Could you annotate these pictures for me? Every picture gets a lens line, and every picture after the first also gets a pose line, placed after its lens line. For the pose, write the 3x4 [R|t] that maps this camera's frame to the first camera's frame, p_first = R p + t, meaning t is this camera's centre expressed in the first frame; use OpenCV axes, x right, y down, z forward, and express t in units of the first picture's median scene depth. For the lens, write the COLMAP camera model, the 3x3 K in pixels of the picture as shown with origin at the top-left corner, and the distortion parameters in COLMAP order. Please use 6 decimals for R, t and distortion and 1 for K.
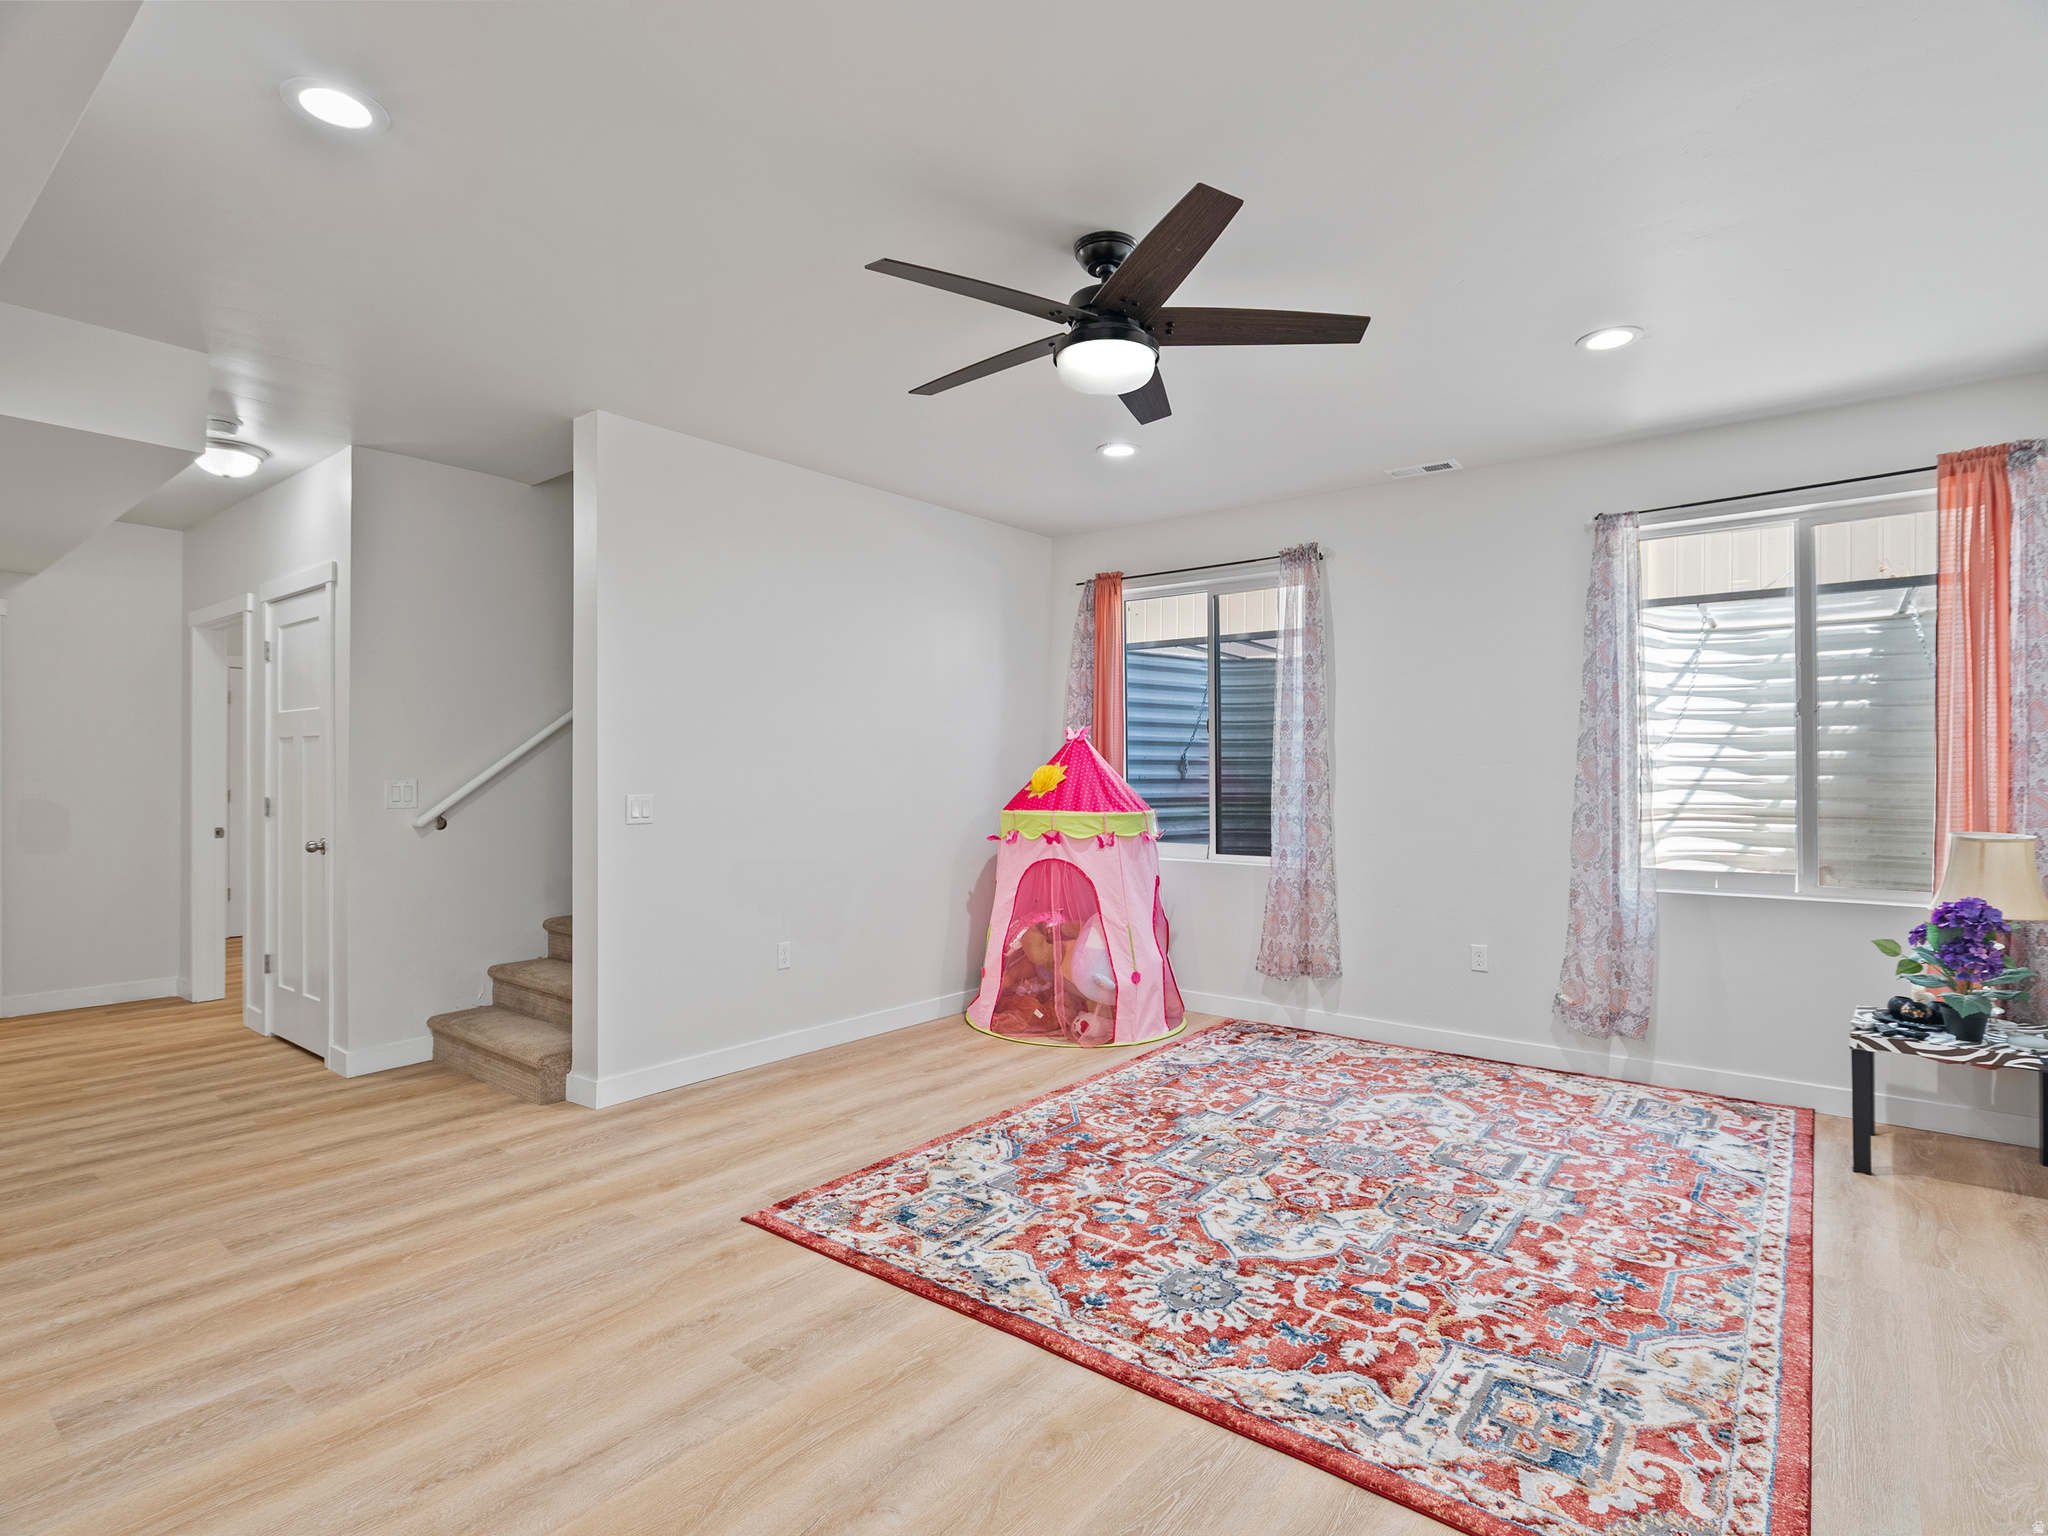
lens RADIAL K [[1038.2, 0, 1023.8], [0, 1038.2, 768.6], [0, 0, 1]] dist [-0.011722, 0.006912]
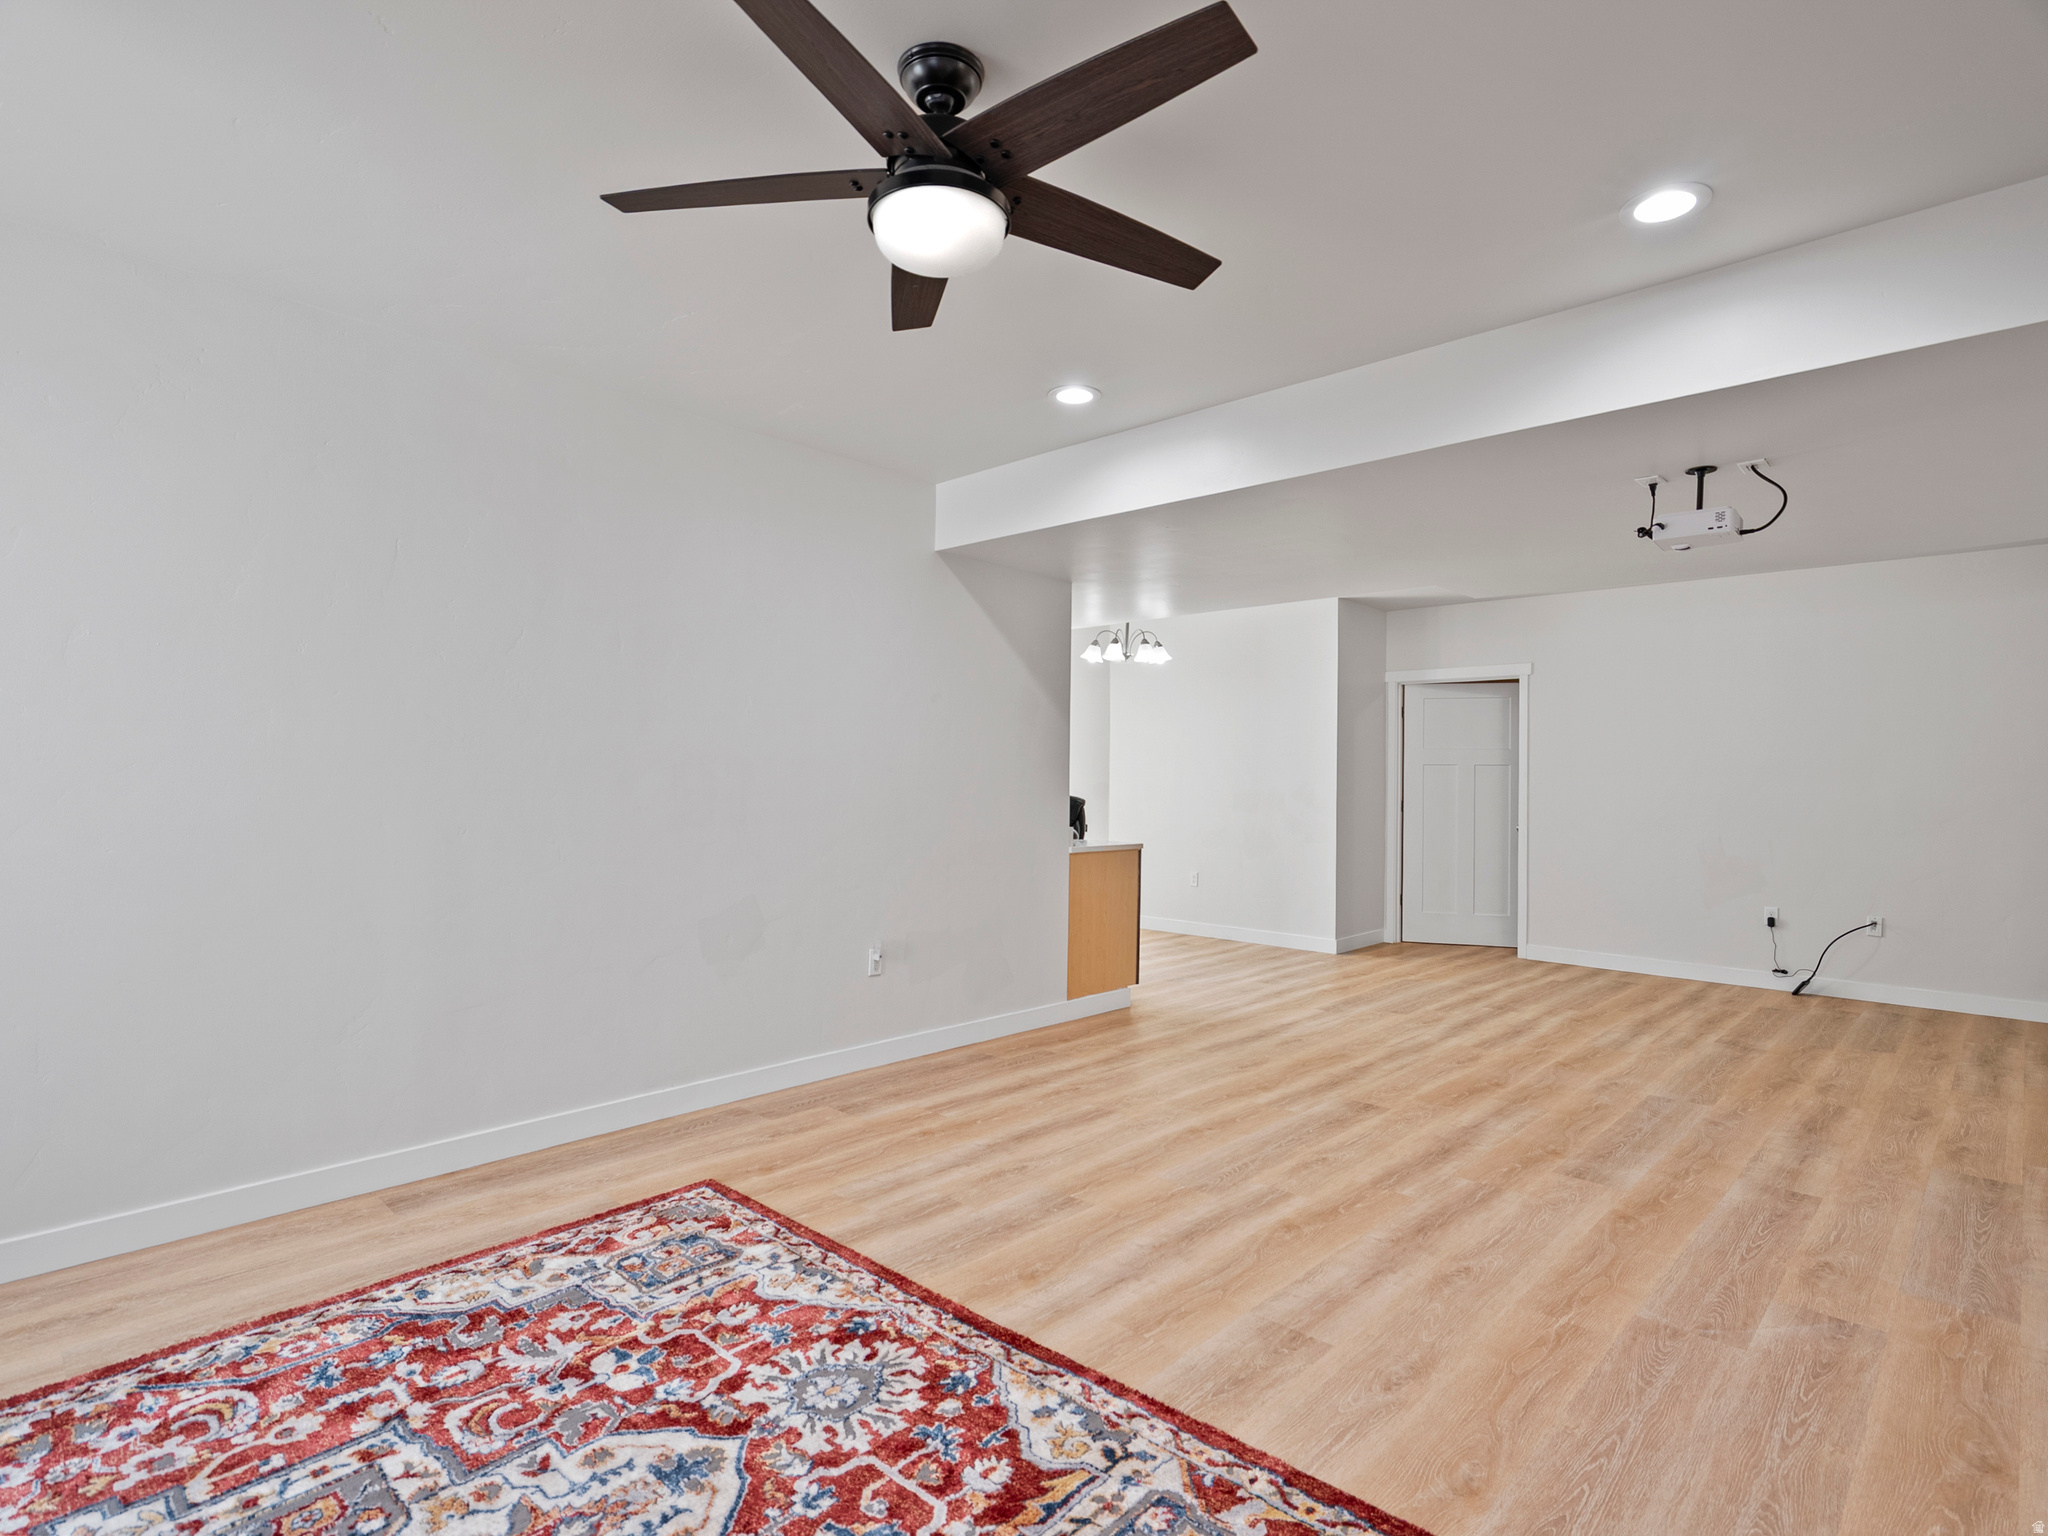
lens RADIAL K [[1038.2, 0, 1023.9], [0, 1038.2, 771.4], [0, 0, 1]] dist [-0.011722, 0.006912]
pose [[-0.996439, -0.010632, 0.083639, -0.054196], [-0.011363, 0.999901, -0.008259, 0.004938], [-0.083543, -0.009180, -0.996462, 1.935539]]
